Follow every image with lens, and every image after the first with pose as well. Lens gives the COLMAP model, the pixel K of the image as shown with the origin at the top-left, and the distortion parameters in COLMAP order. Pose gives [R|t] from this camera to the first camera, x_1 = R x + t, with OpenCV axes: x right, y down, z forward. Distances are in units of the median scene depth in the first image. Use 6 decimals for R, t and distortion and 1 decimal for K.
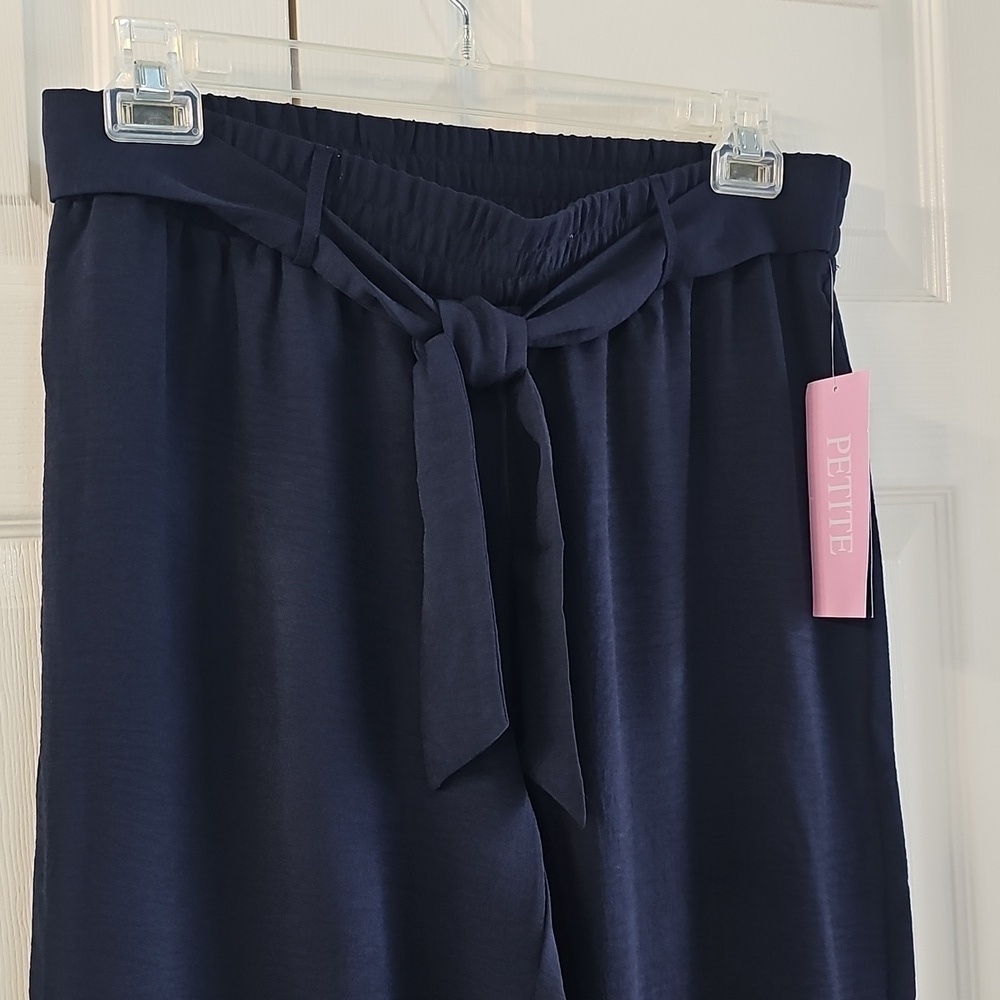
lens RADIAL K [[1513.1, 0, 522.7], [0, 1513.1, 524.6], [0, 0, 1]] dist [0.042978, 0.000000]
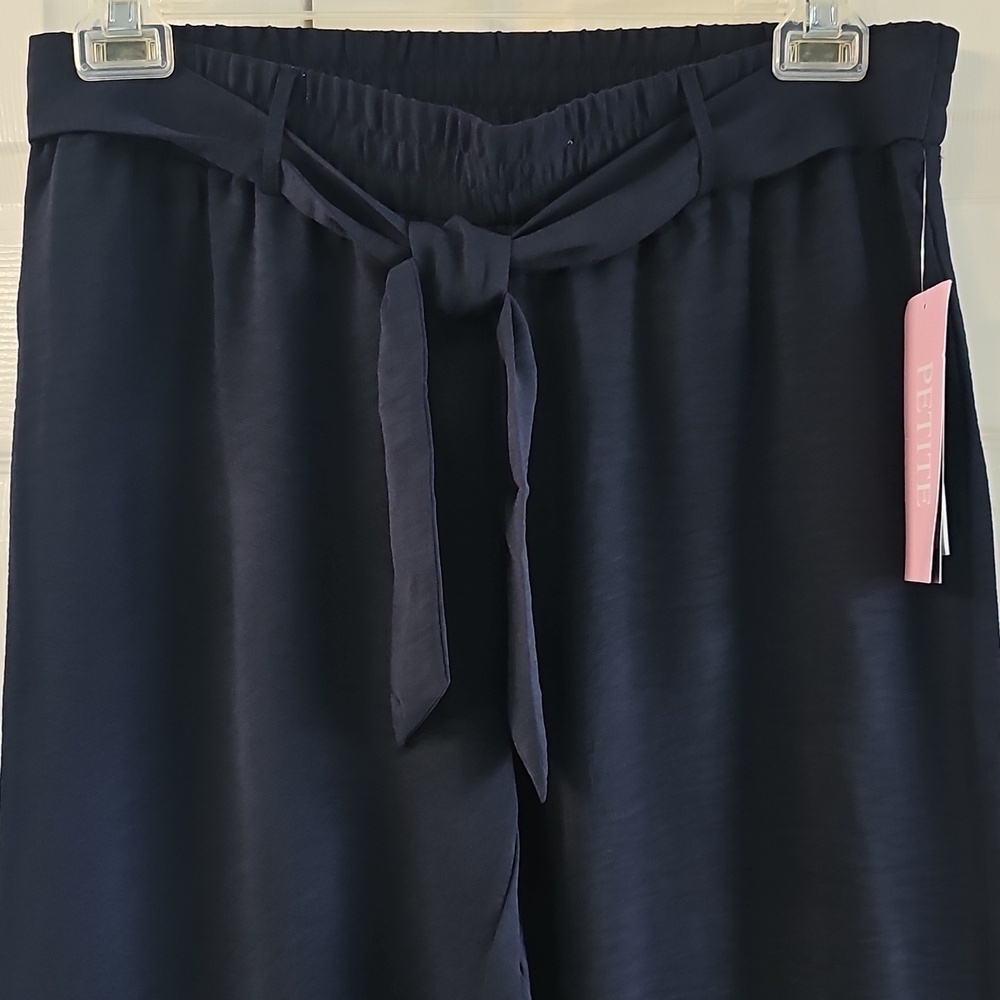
lens RADIAL K [[1513.1, 0, 479.3], [0, 1513.1, 523.4], [0, 0, 1]] dist [0.042978, 0.000000]
pose [[0.917056, 0.020348, -0.398239, 0.352916], [-0.012532, 0.999675, 0.022222, 0.014979], [0.398561, -0.015388, 0.917013, 0.160205]]
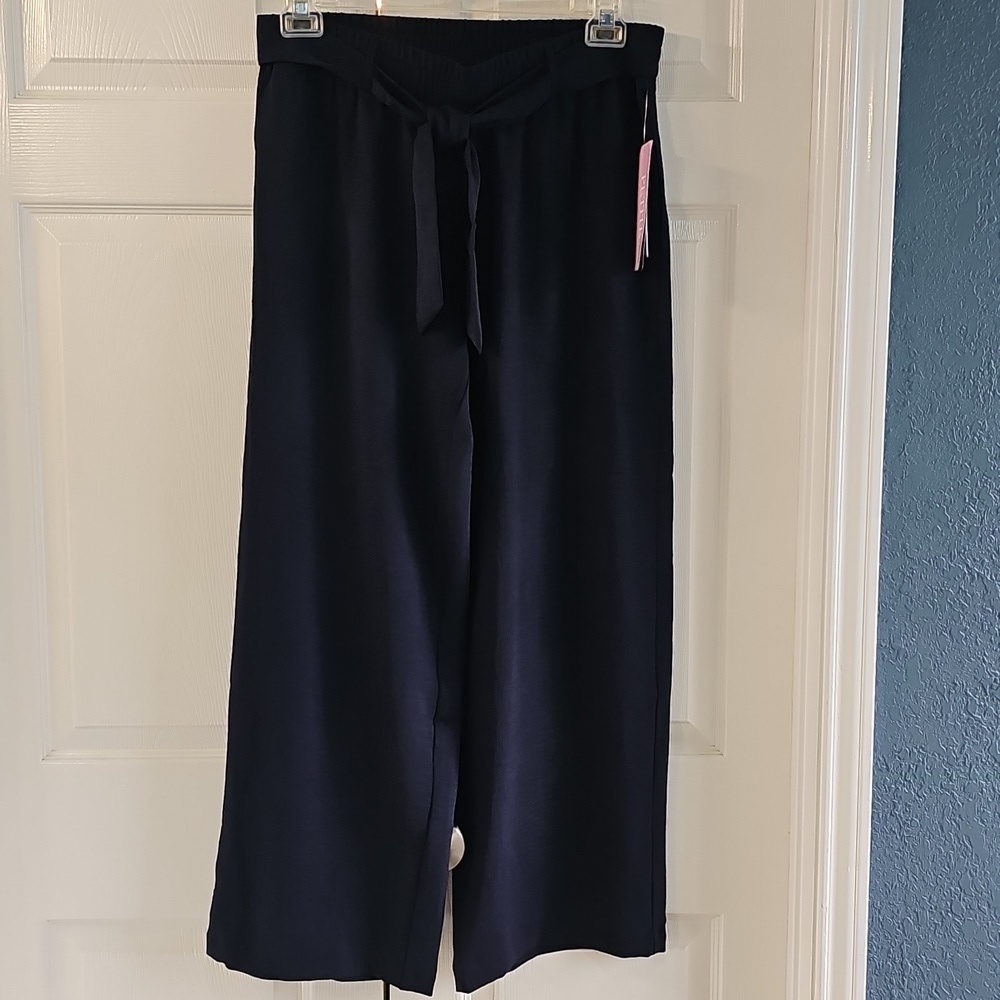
lens RADIAL K [[1513.1, 0, 514.7], [0, 1513.1, 491.8], [0, 0, 1]] dist [0.042978, 0.000000]
pose [[0.941230, 0.084520, -0.327021, 0.808023], [-0.034789, 0.987295, 0.155043, 0.053932], [0.335970, -0.134555, 0.932212, -1.040387]]
